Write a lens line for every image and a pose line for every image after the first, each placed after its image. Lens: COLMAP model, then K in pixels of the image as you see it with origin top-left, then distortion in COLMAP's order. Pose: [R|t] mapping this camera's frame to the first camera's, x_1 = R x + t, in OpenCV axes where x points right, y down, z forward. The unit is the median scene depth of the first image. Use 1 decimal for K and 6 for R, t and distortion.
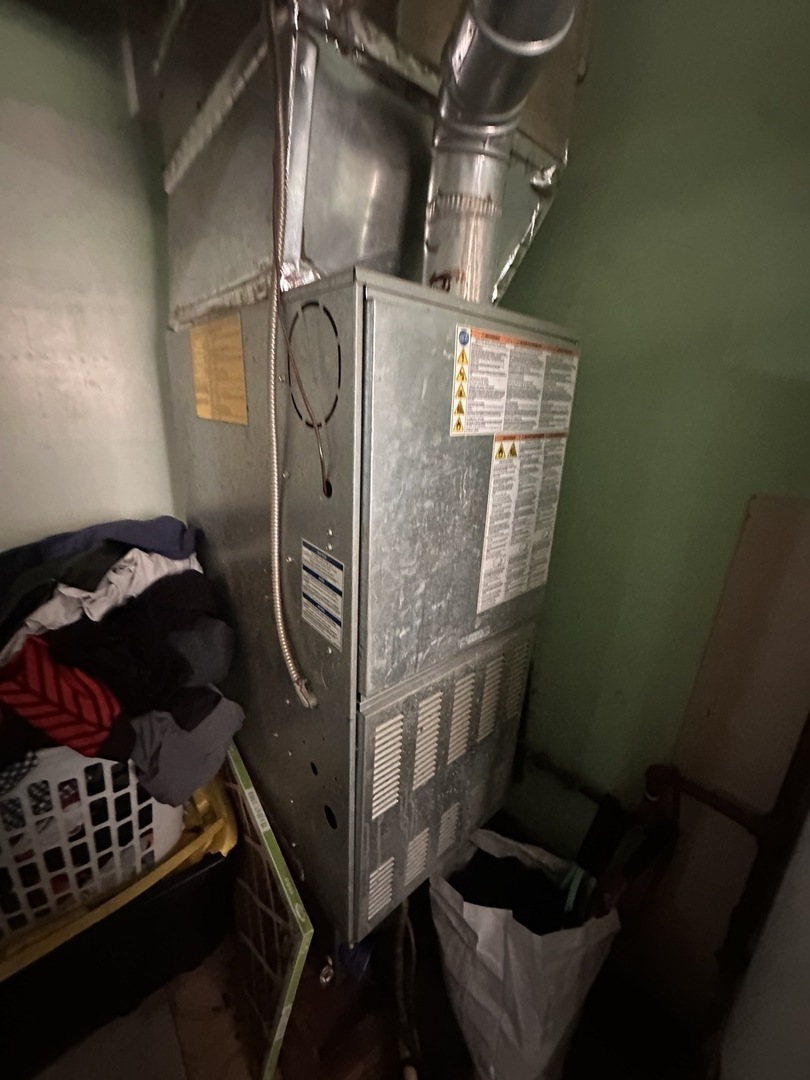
lens RADIAL K [[430.0, 0, 405.0], [0, 430.0, 540.0], [0, 0, 1]] dist [-0.003380, 0.000184]
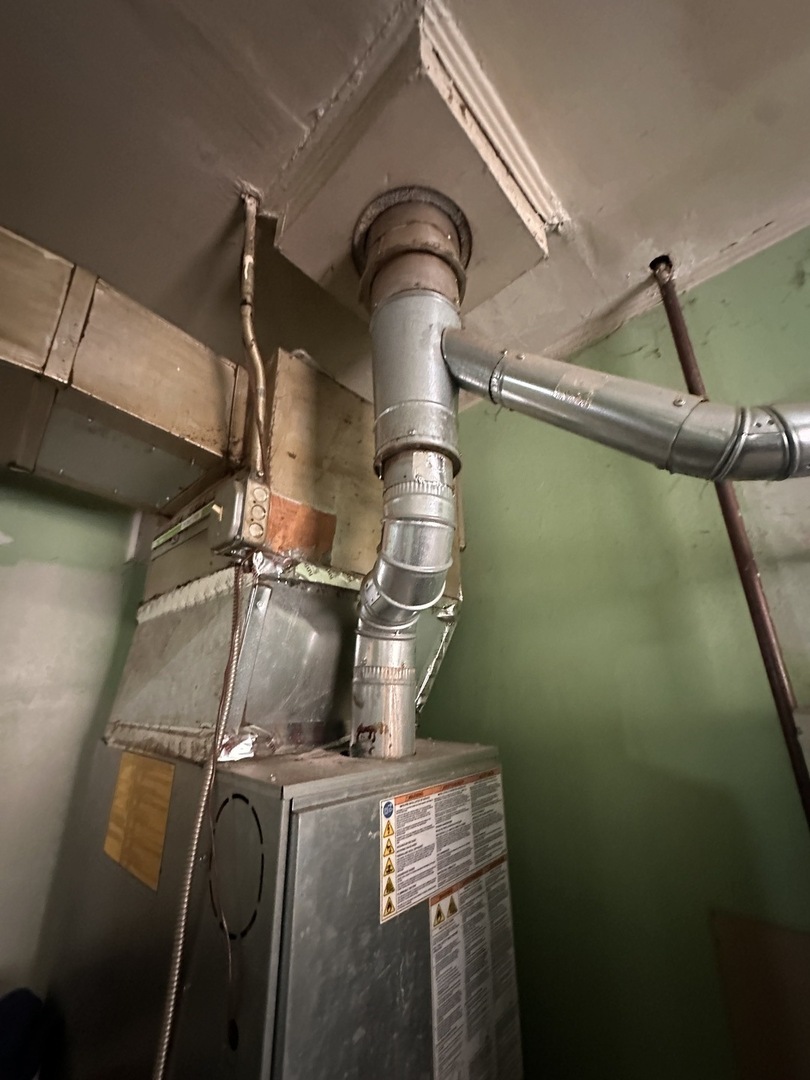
lens RADIAL K [[430.0, 0, 405.0], [0, 430.0, 540.0], [0, 0, 1]] dist [-0.003380, 0.000184]
pose [[0.992364, -0.009711, 0.122958, 0.046919], [0.080503, 0.806274, -0.586038, -0.330536], [-0.093447, 0.591462, 0.800900, -0.211675]]
